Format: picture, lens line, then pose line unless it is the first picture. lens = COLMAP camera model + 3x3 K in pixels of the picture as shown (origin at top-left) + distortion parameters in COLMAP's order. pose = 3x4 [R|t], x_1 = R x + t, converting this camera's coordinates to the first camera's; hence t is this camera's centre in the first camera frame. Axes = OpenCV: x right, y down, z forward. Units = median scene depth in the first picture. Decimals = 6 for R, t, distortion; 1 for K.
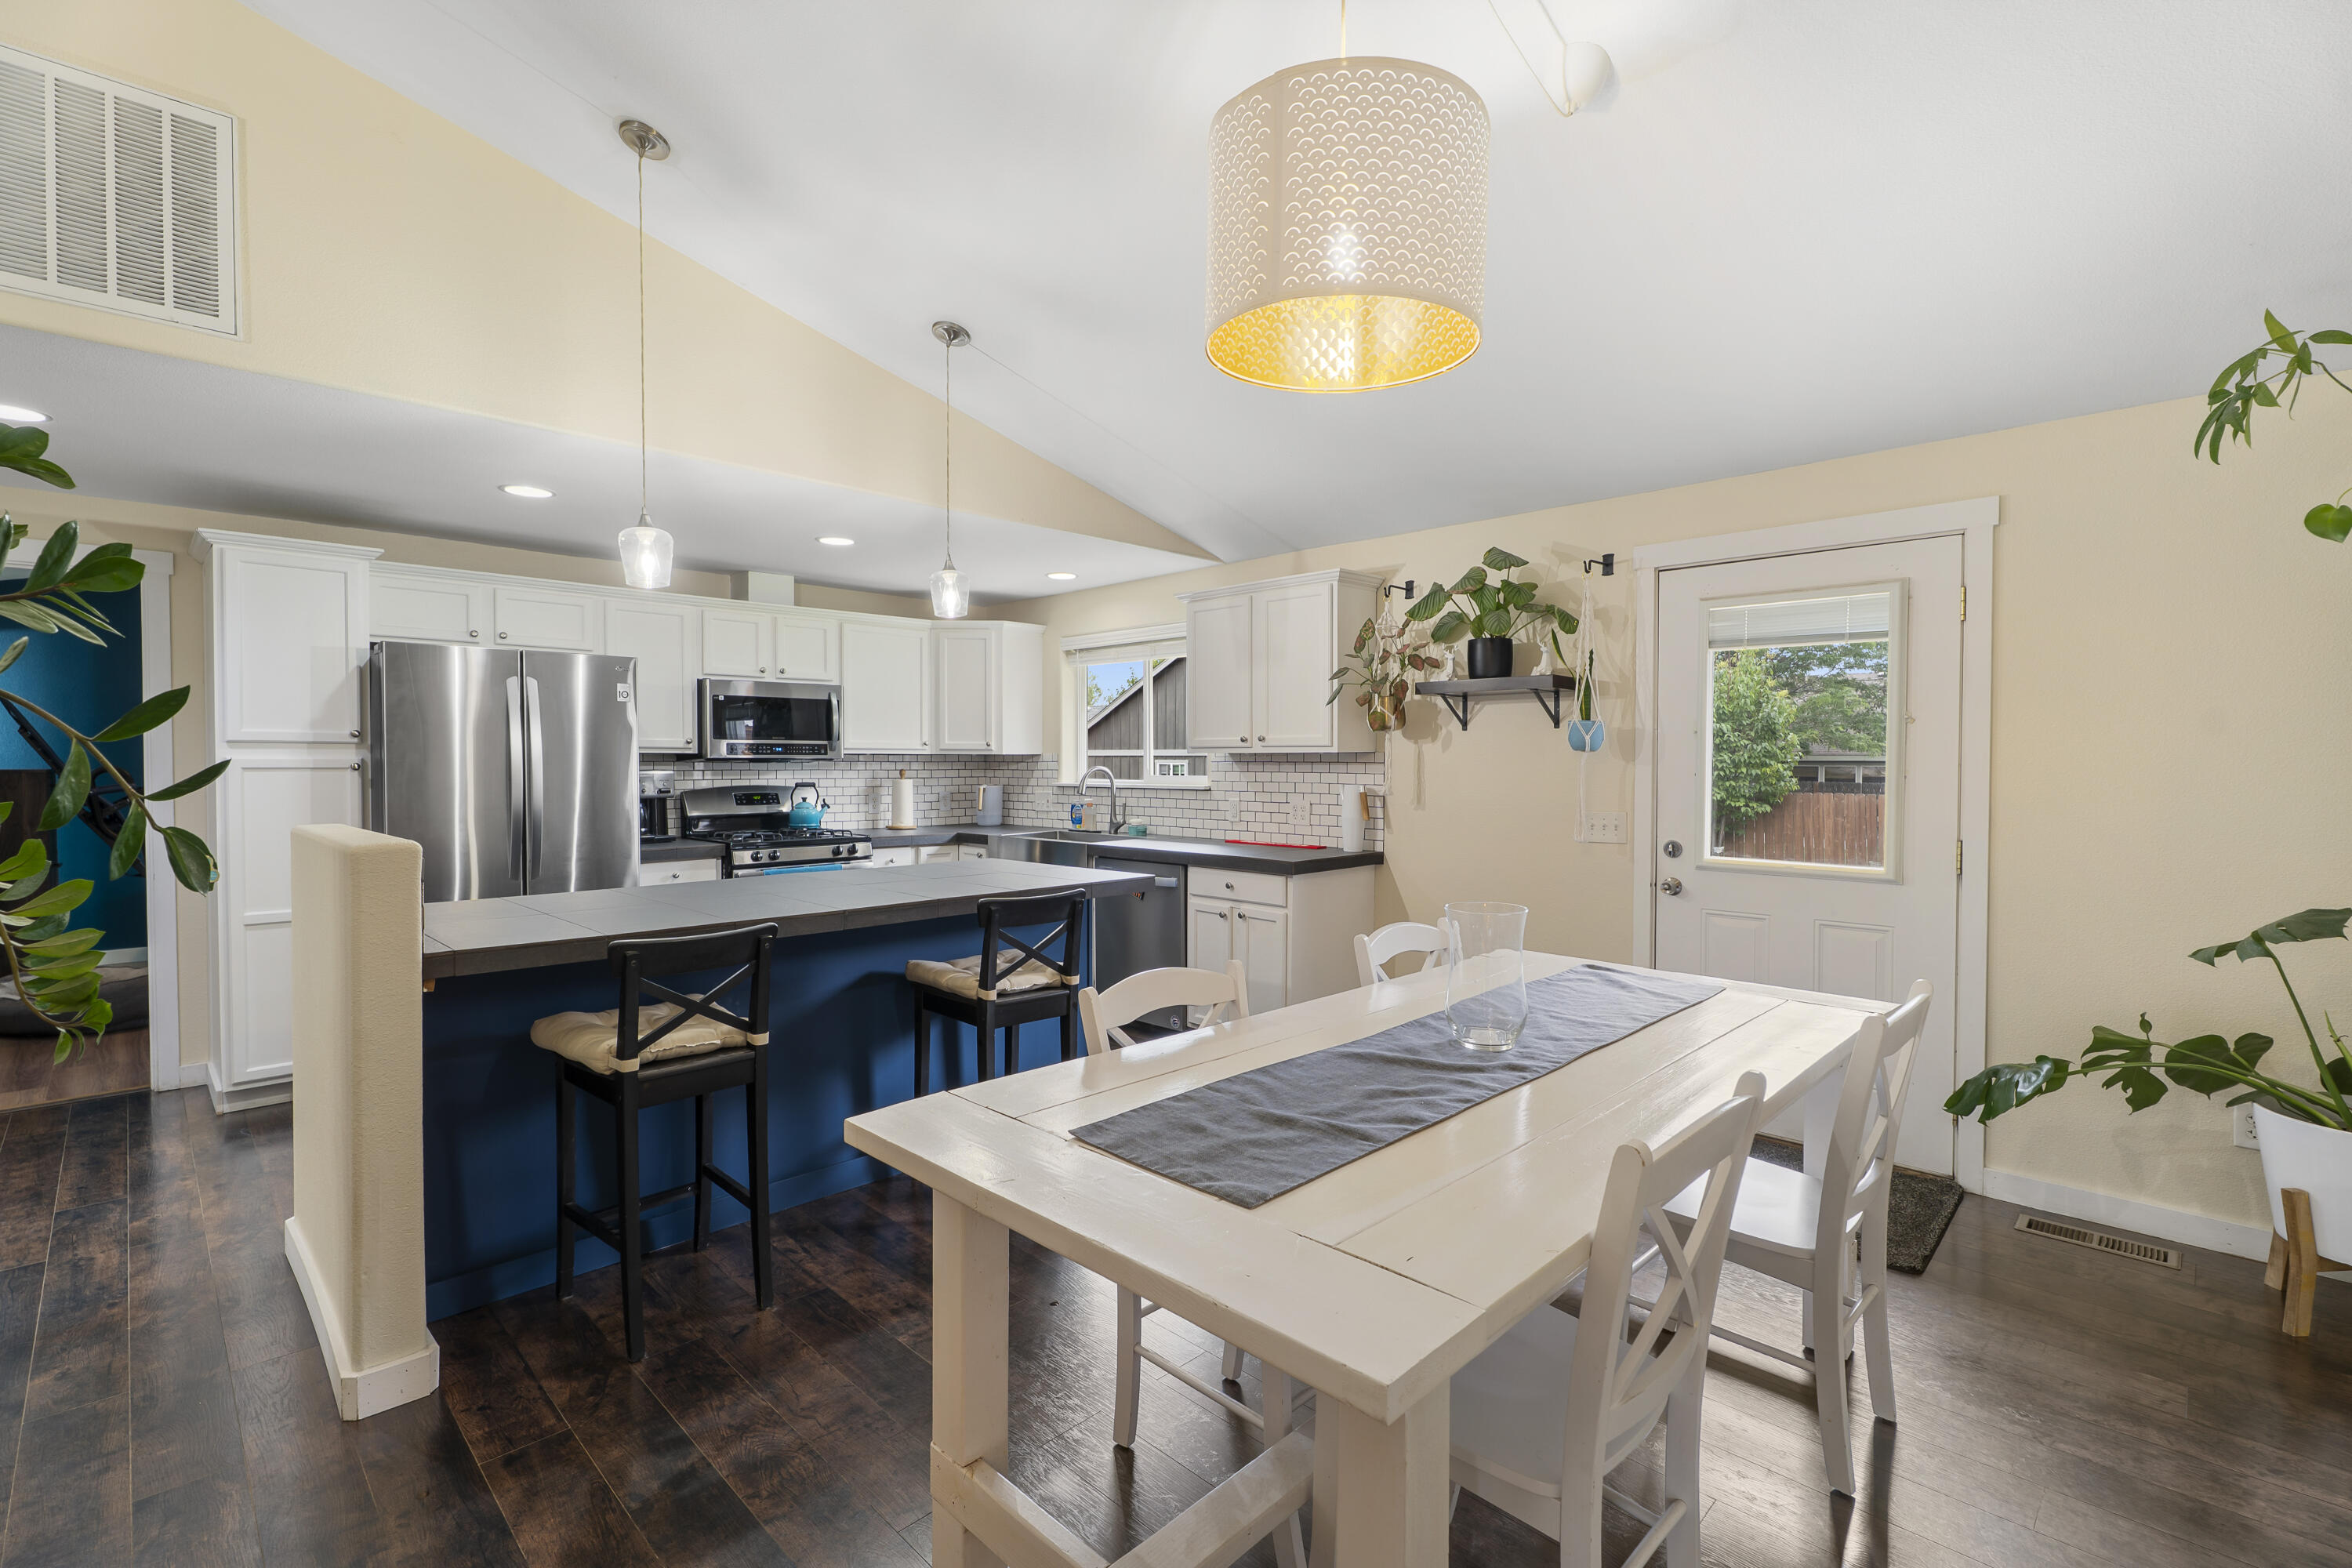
lens RADIAL K [[1060.6, 0, 1177.1], [0, 1060.6, 776.6], [0, 0, 1]] dist [-0.002147, -0.001104]
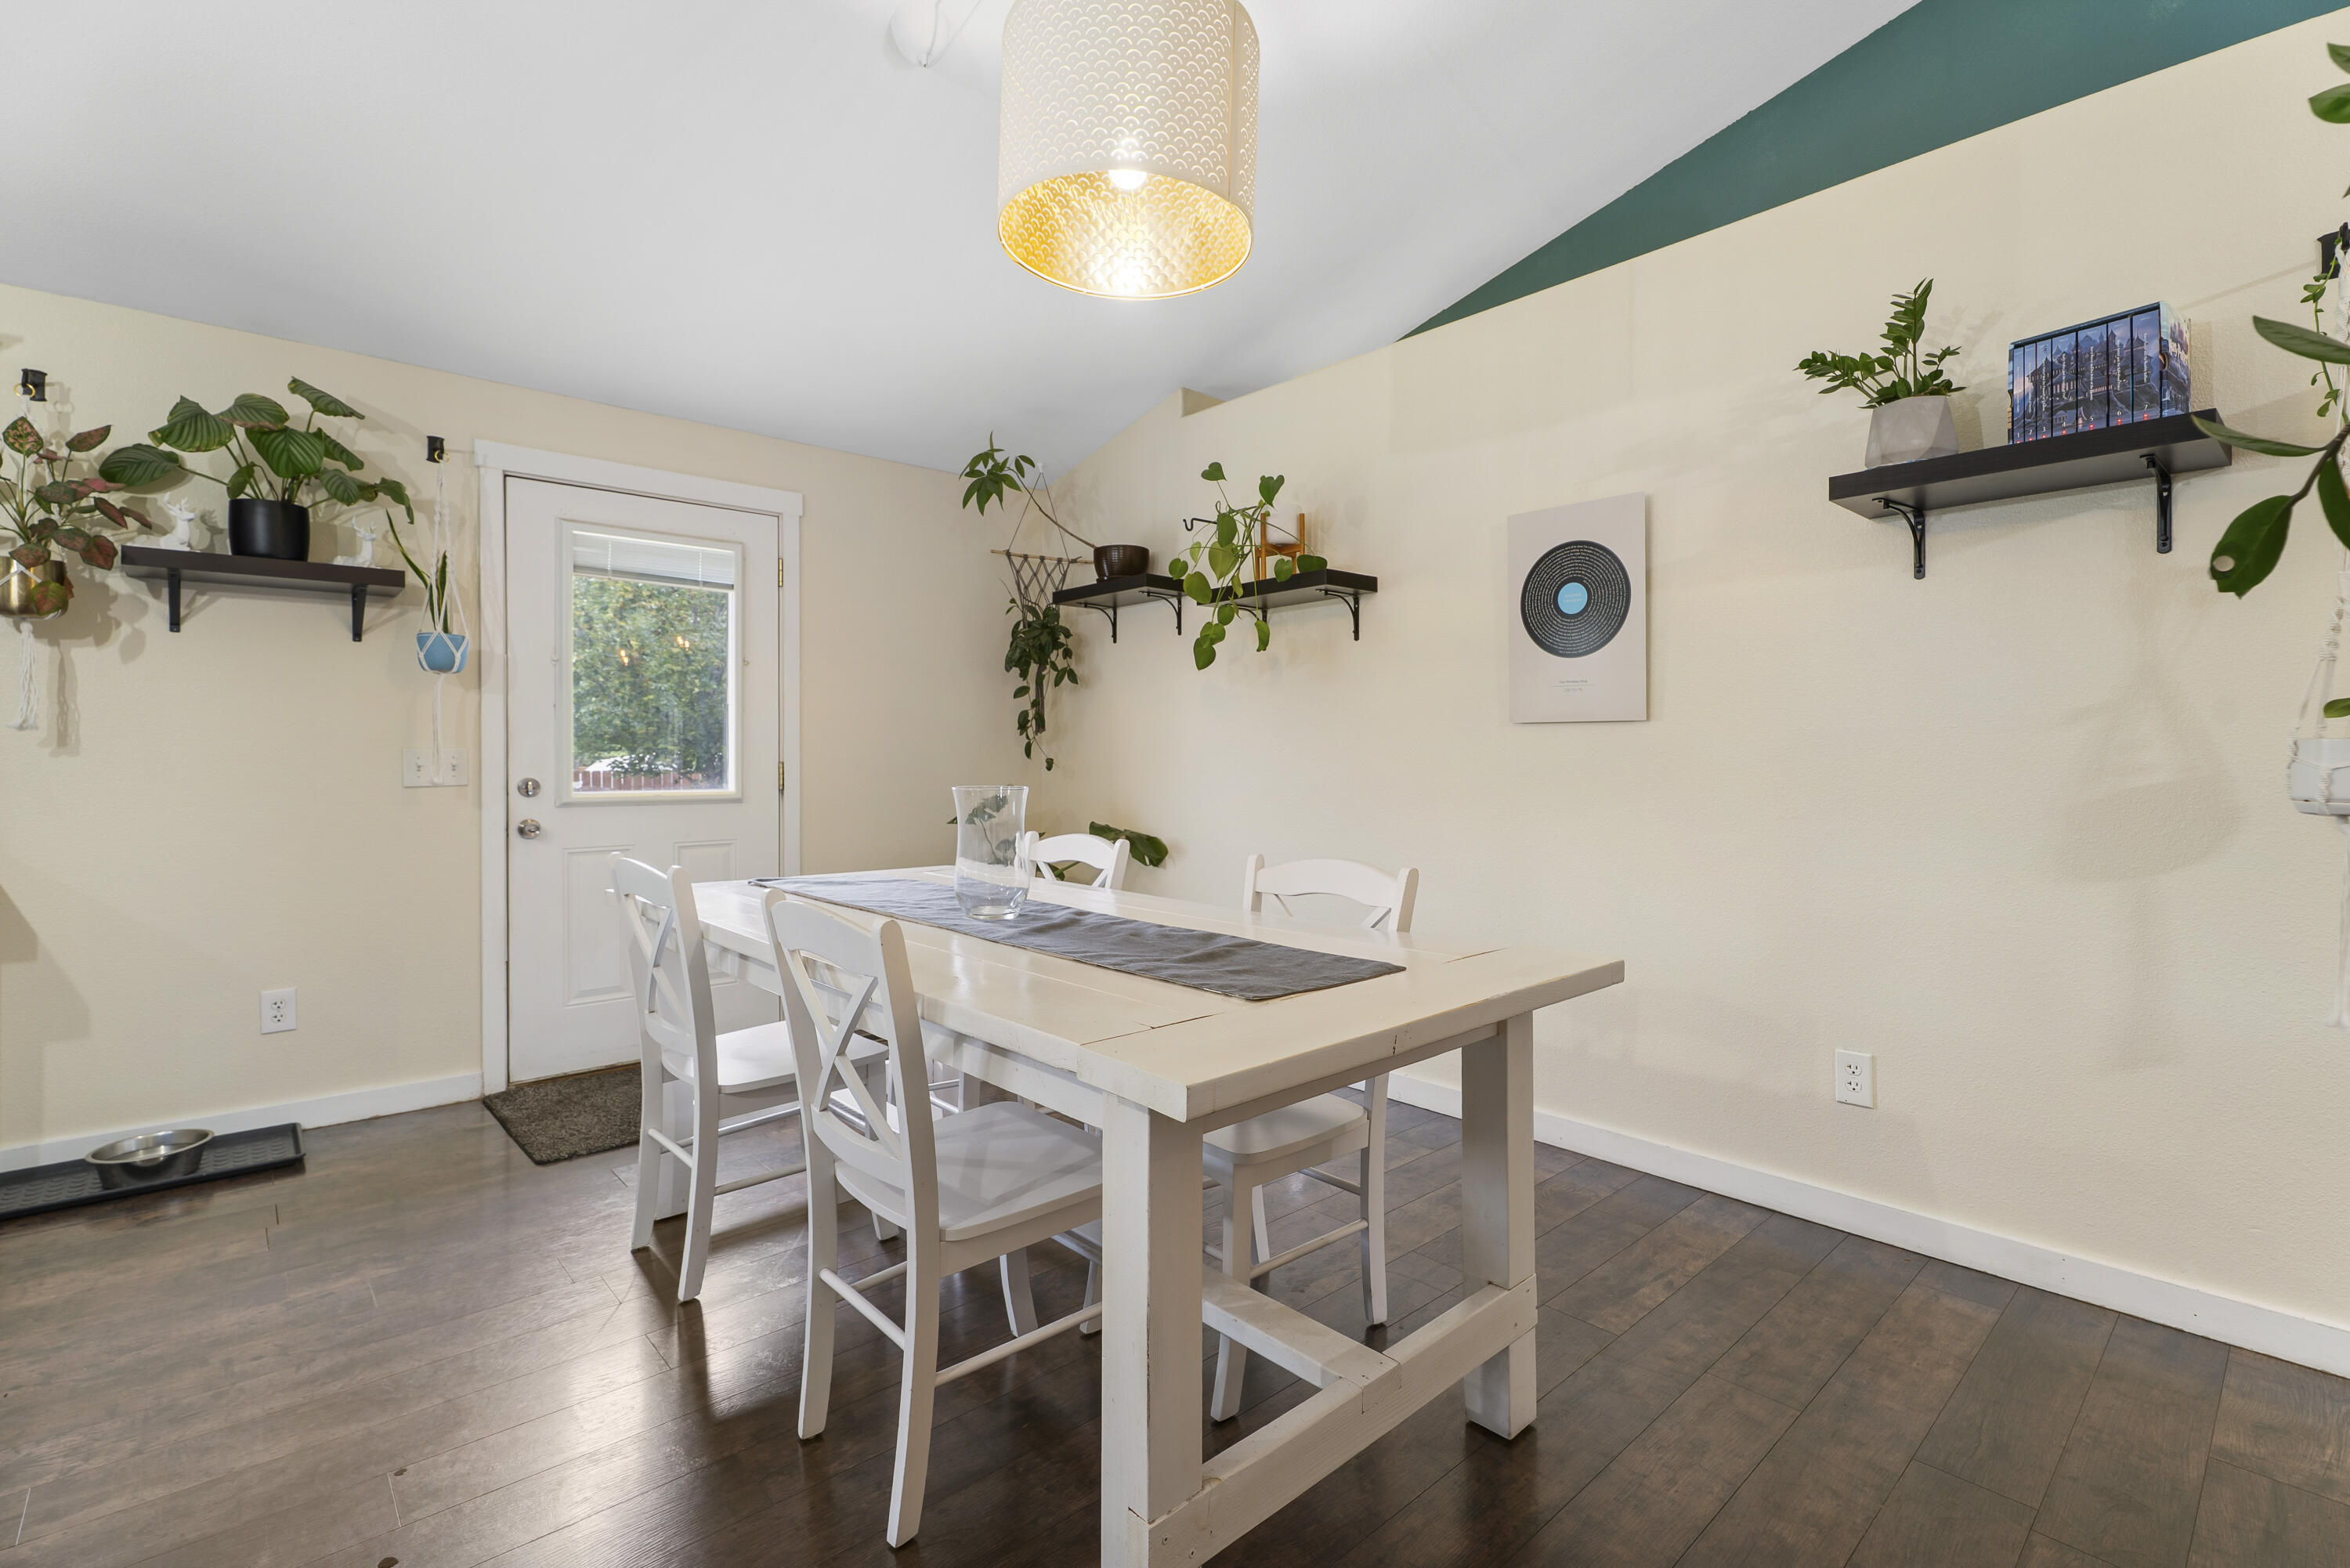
lens RADIAL K [[1059.7, 0, 1132.8], [0, 1059.7, 759.0], [0, 0, 1]] dist [-0.002147, -0.001104]
pose [[0.067547, -0.005407, 0.997701, -0.287688], [0.016735, 0.999851, 0.004285, 0.035331], [-0.997576, 0.016407, 0.067627, 0.303456]]
